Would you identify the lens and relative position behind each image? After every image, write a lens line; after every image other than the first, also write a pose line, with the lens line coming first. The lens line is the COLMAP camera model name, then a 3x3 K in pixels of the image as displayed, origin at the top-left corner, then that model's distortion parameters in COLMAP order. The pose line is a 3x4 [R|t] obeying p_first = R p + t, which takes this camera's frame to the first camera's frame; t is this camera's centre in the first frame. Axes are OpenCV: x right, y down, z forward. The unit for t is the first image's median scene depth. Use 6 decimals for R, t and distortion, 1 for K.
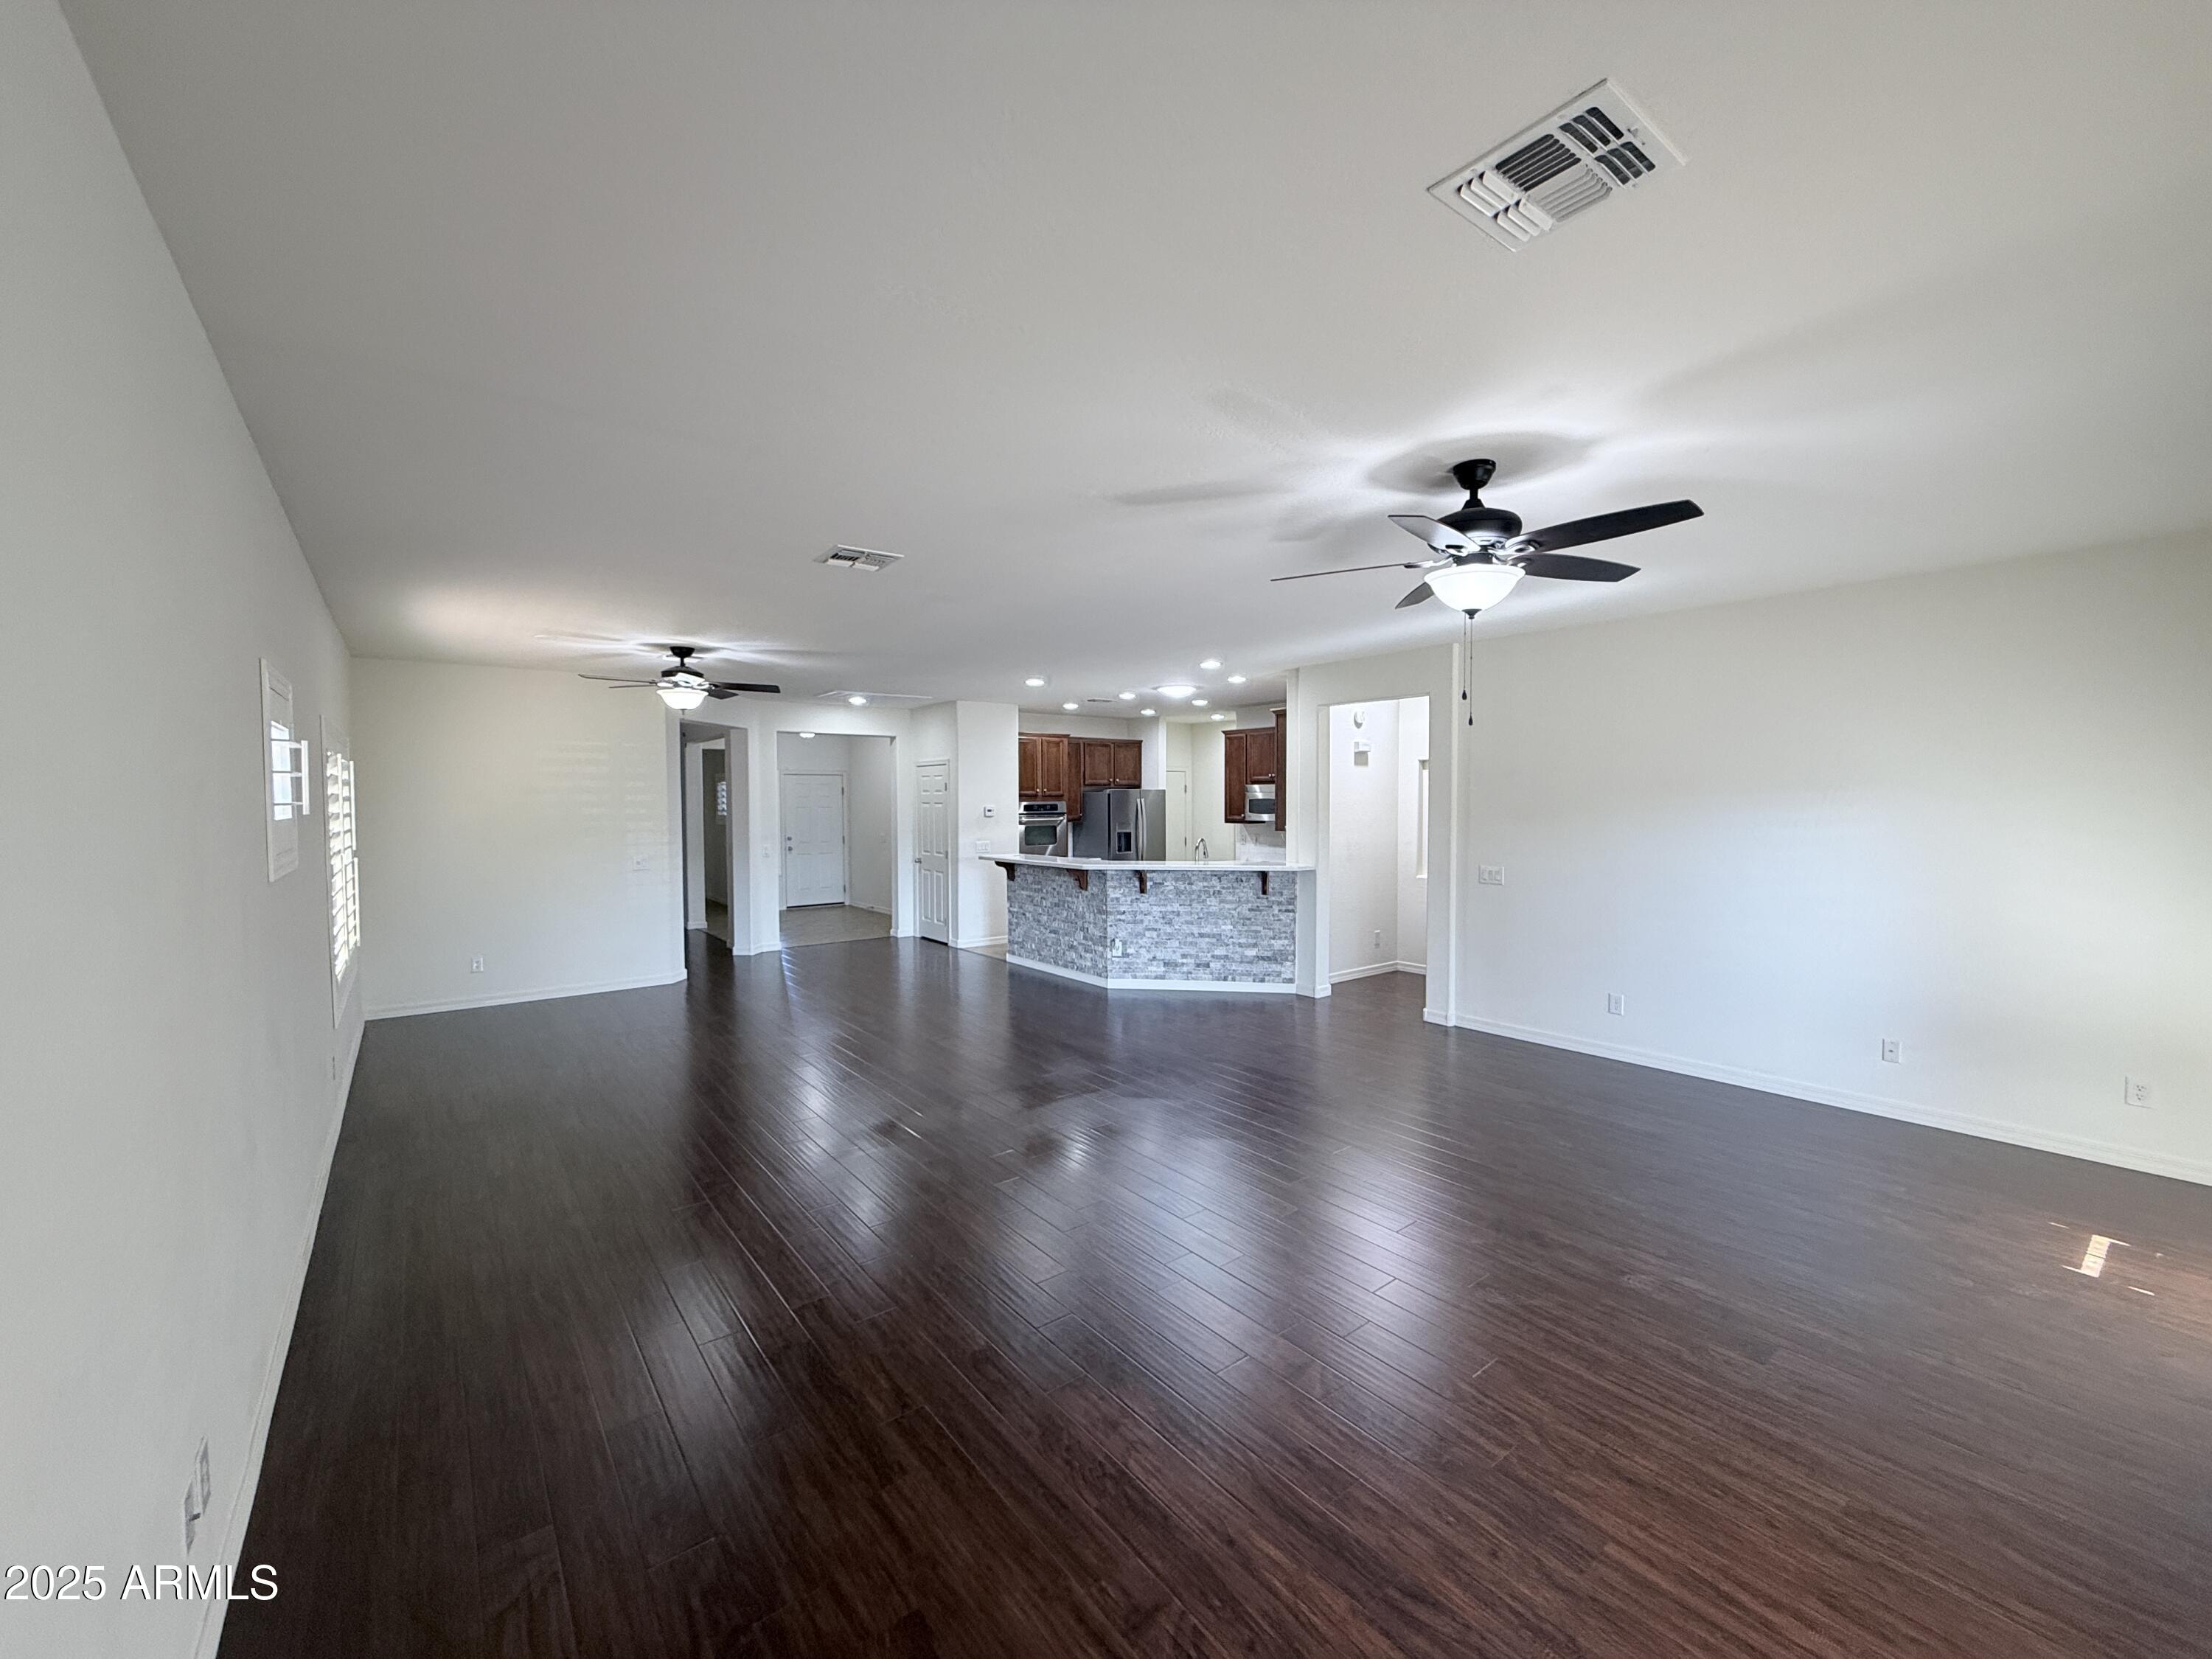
lens RADIAL K [[886.4, 0, 1101.6], [0, 886.4, 831.5], [0, 0, 1]] dist [0.002293, 0.000389]
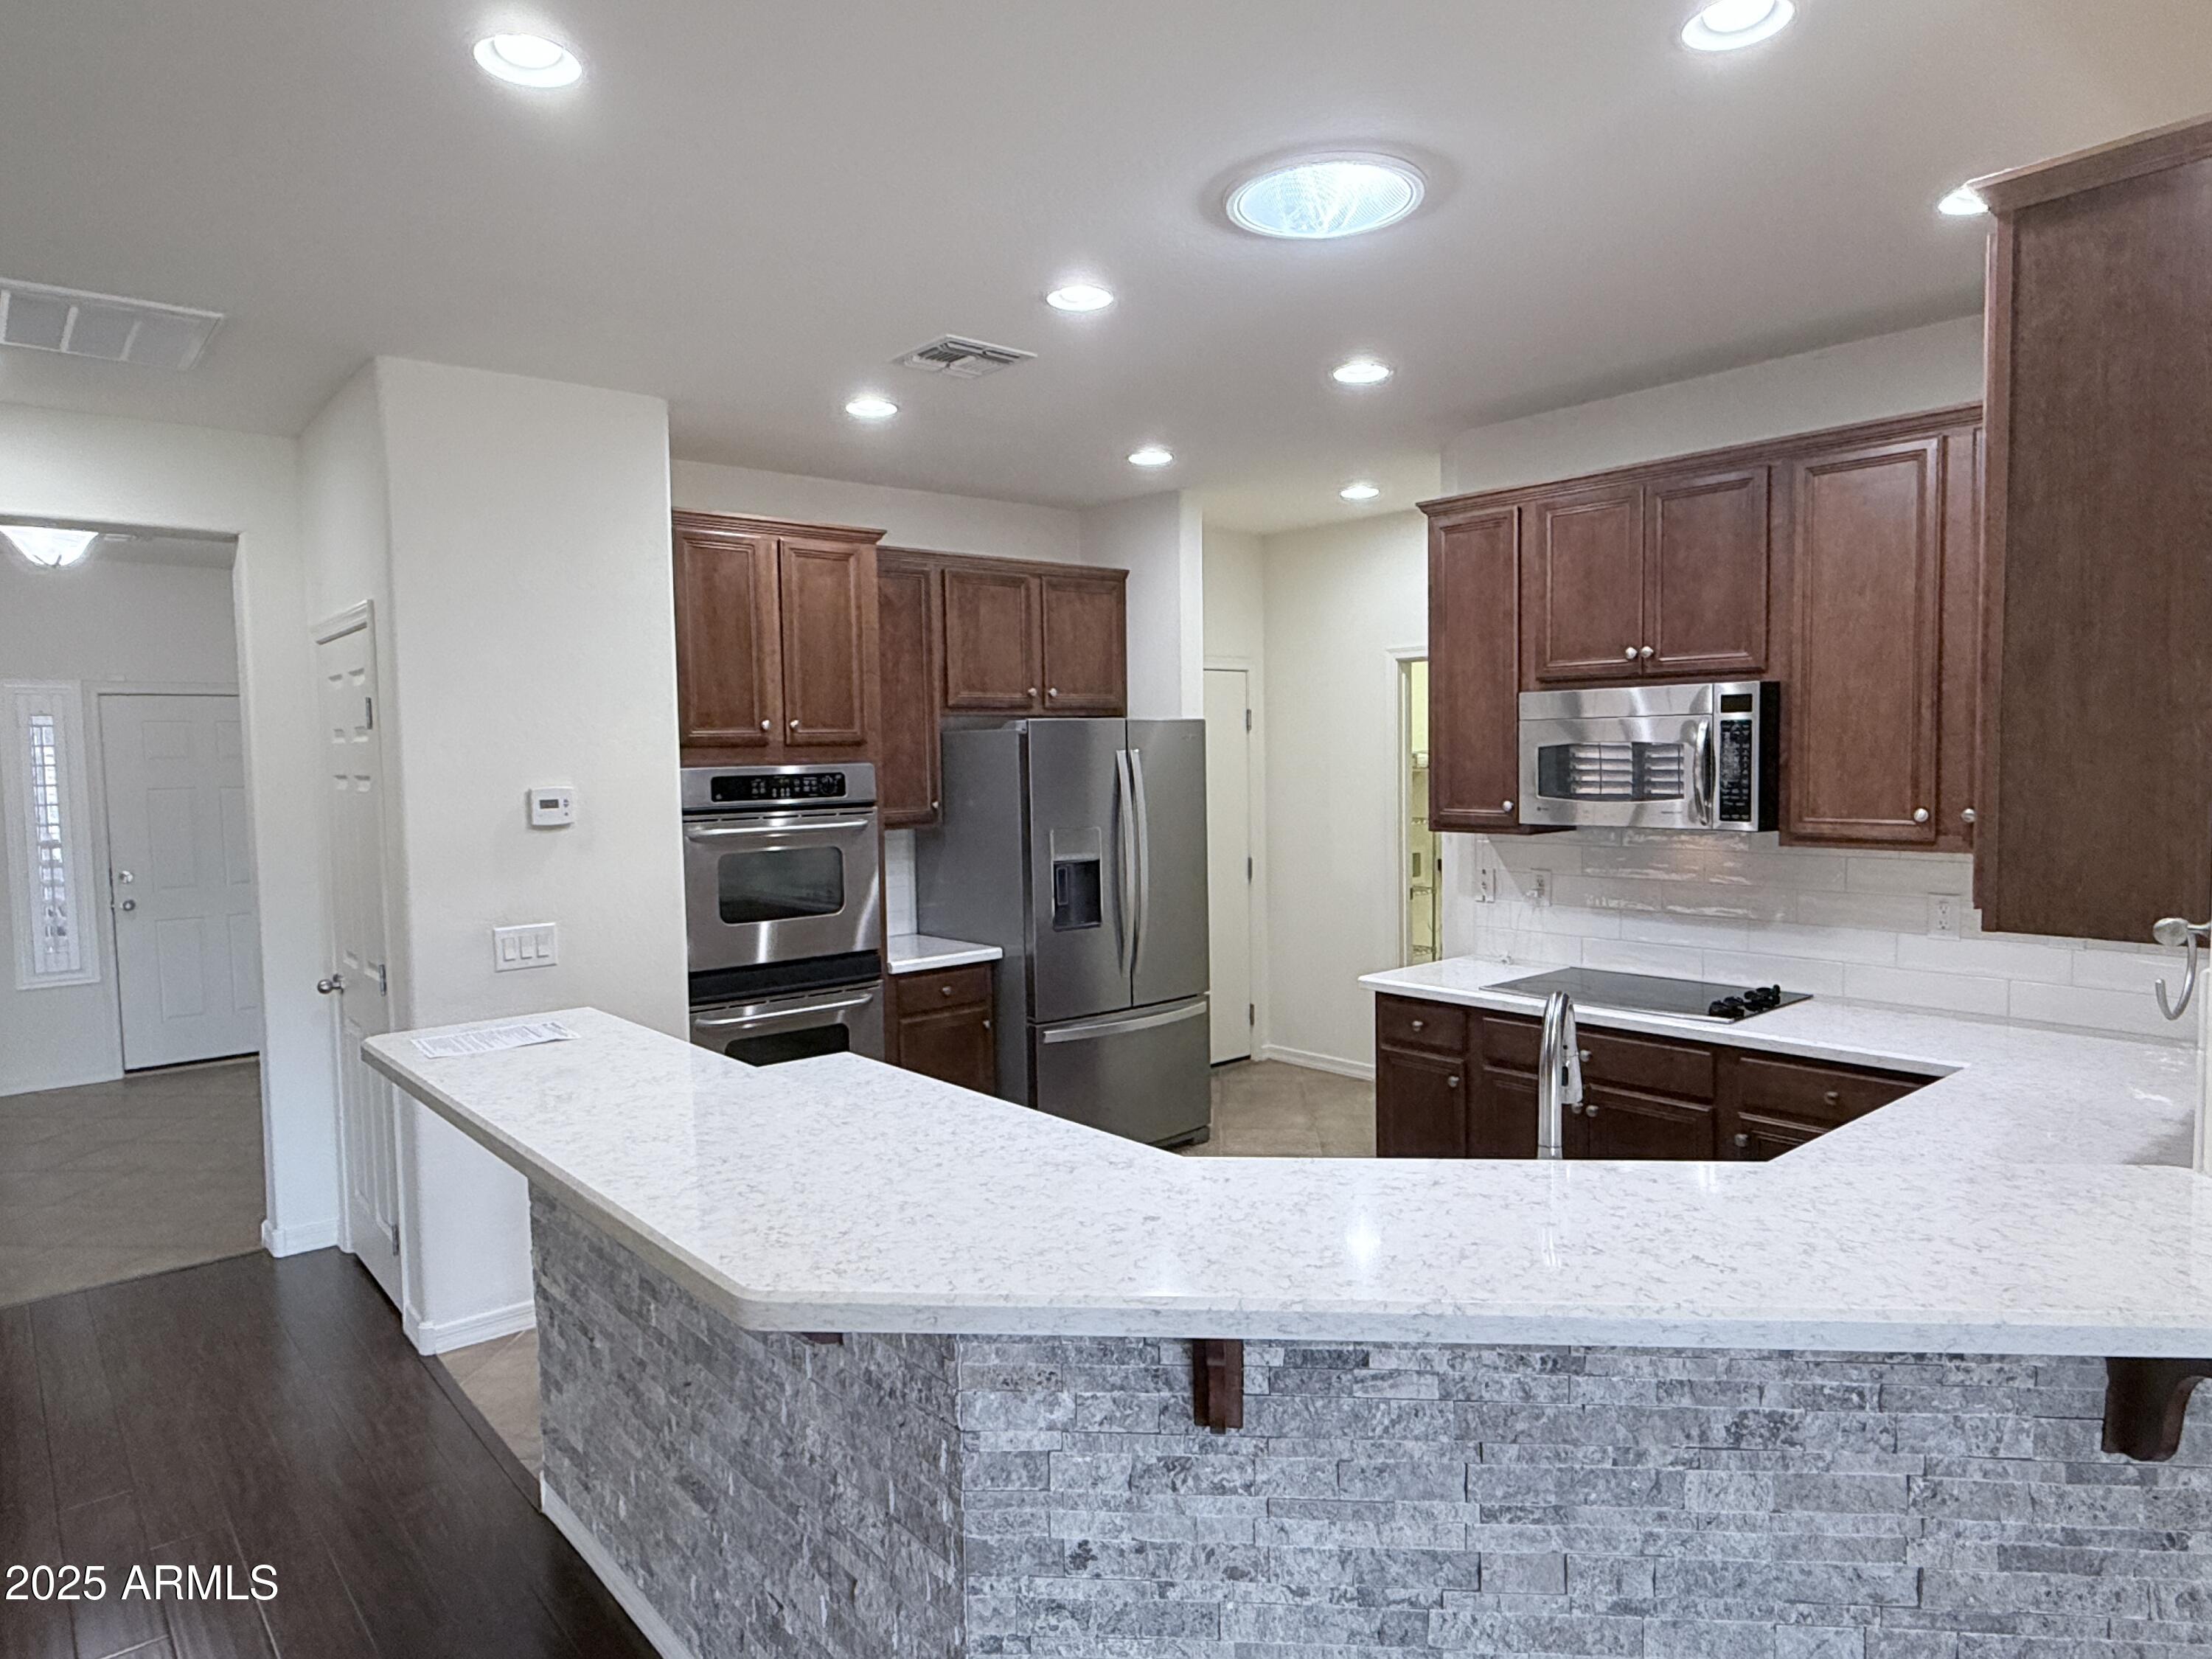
lens RADIAL K [[1342.9, 0, 1097.1], [0, 1342.9, 837.6], [0, 0, 1]] dist [-0.000455, -0.000209]
pose [[0.999073, -0.016694, 0.039668, 0.018653], [0.015572, 0.999475, 0.028421, -0.025820], [-0.040122, -0.027777, 0.998809, 0.697750]]
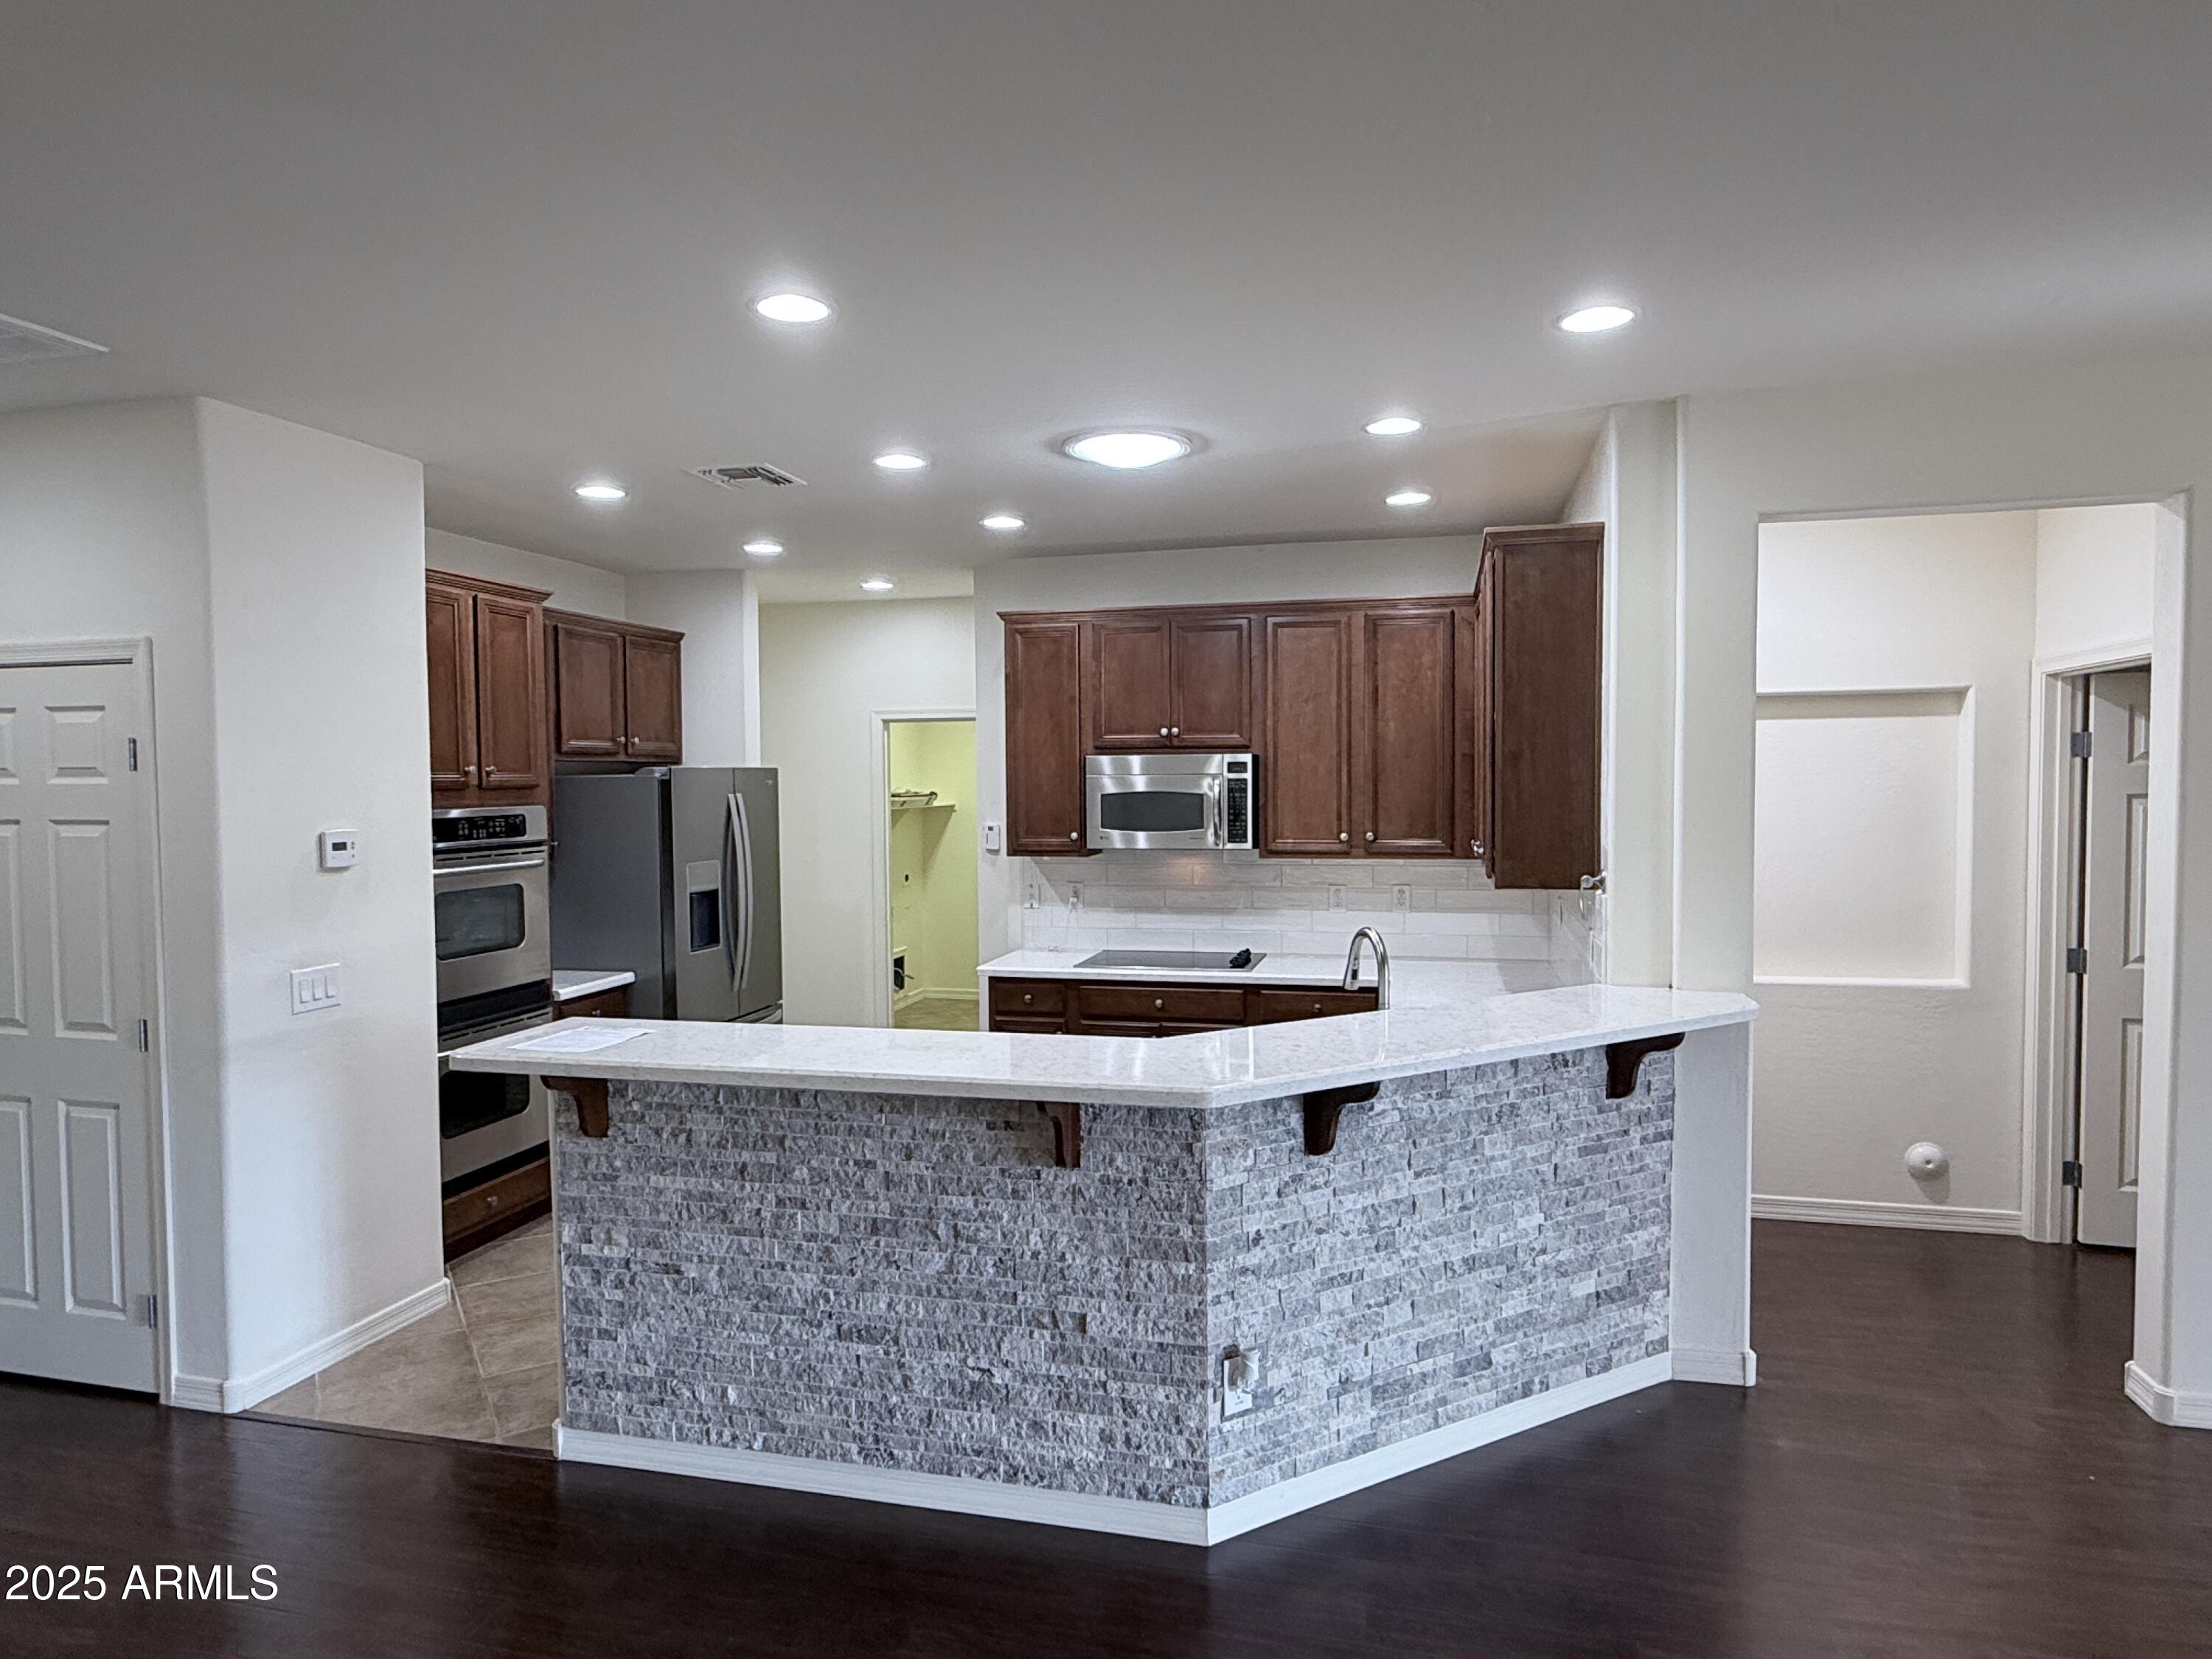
lens RADIAL K [[1342.9, 0, 1097.1], [0, 1342.9, 837.6], [0, 0, 1]] dist [-0.000455, -0.000209]
pose [[0.790682, -0.030155, 0.611484, -0.220515], [0.027781, 0.999525, 0.013369, -0.029157], [-0.611597, 0.006417, 0.791144, 0.632983]]
